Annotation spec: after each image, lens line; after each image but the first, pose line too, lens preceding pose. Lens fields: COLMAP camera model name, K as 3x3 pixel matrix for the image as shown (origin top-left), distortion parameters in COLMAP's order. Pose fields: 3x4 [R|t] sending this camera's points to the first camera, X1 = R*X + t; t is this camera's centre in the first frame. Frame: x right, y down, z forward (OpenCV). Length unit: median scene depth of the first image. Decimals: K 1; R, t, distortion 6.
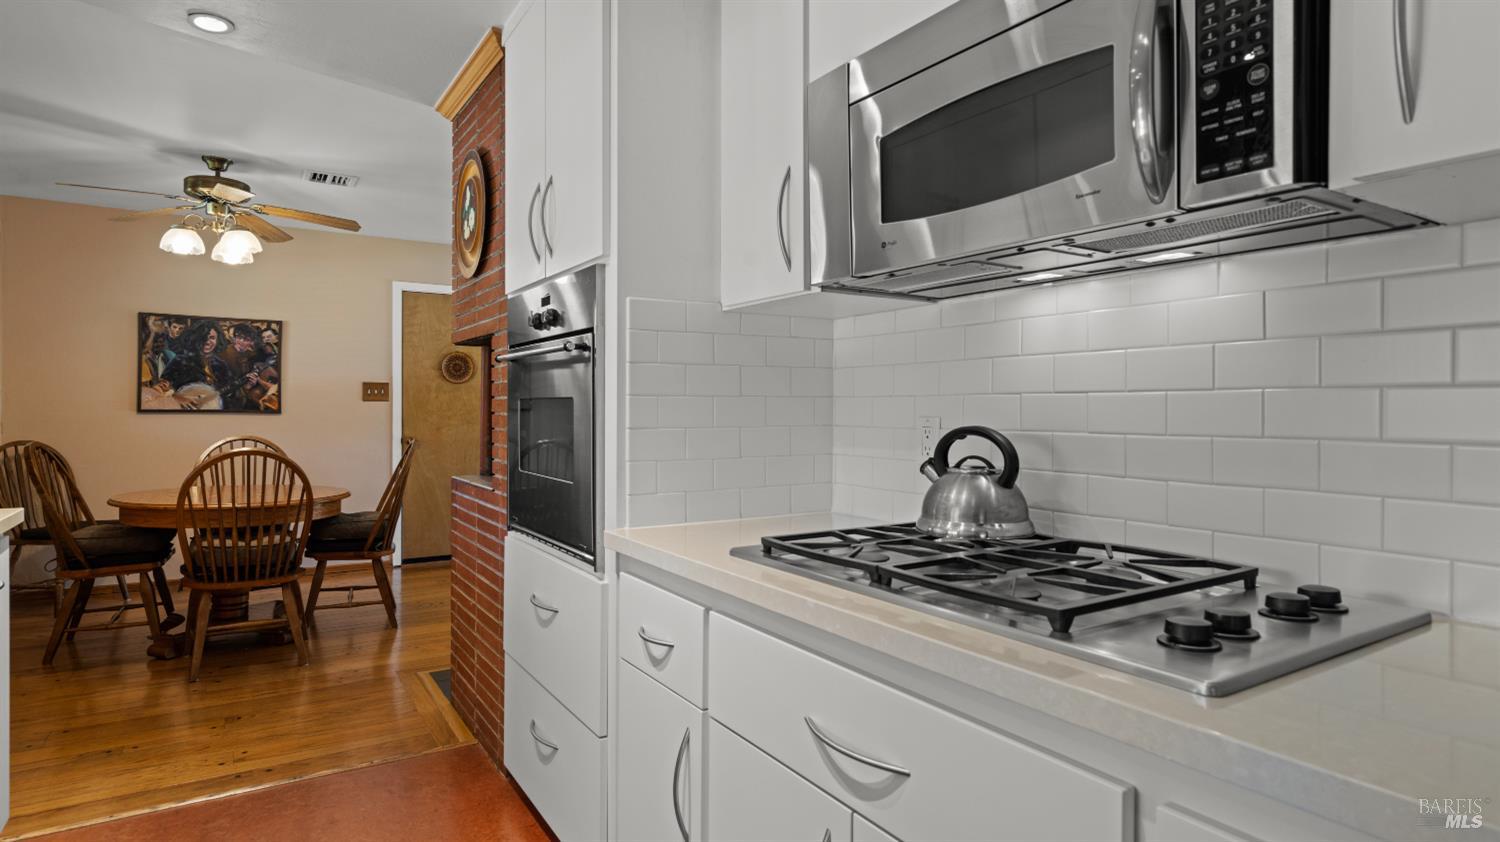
lens RADIAL K [[821.1, 0, 745.4], [0, 821.1, 413.5], [0, 0, 1]] dist [0.005382, 0.001296]
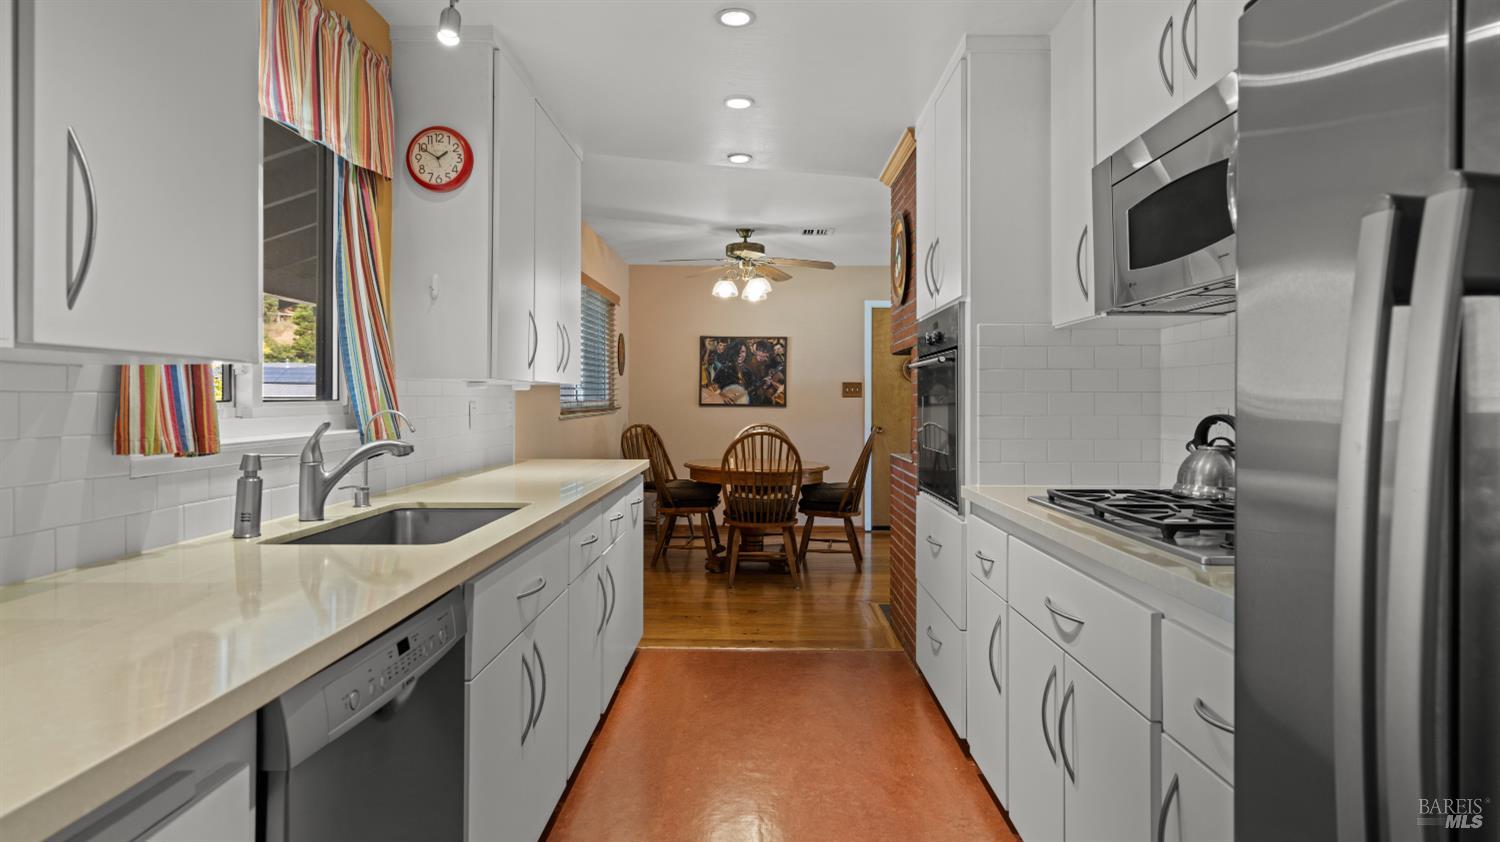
lens RADIAL K [[821.1, 0, 745.4], [0, 821.1, 413.5], [0, 0, 1]] dist [0.005382, 0.001296]
pose [[0.838217, 0.005710, -0.545307, 0.145081], [-0.002592, 0.999976, 0.006487, 0.003135], [0.545331, -0.004024, 0.838211, -0.206137]]
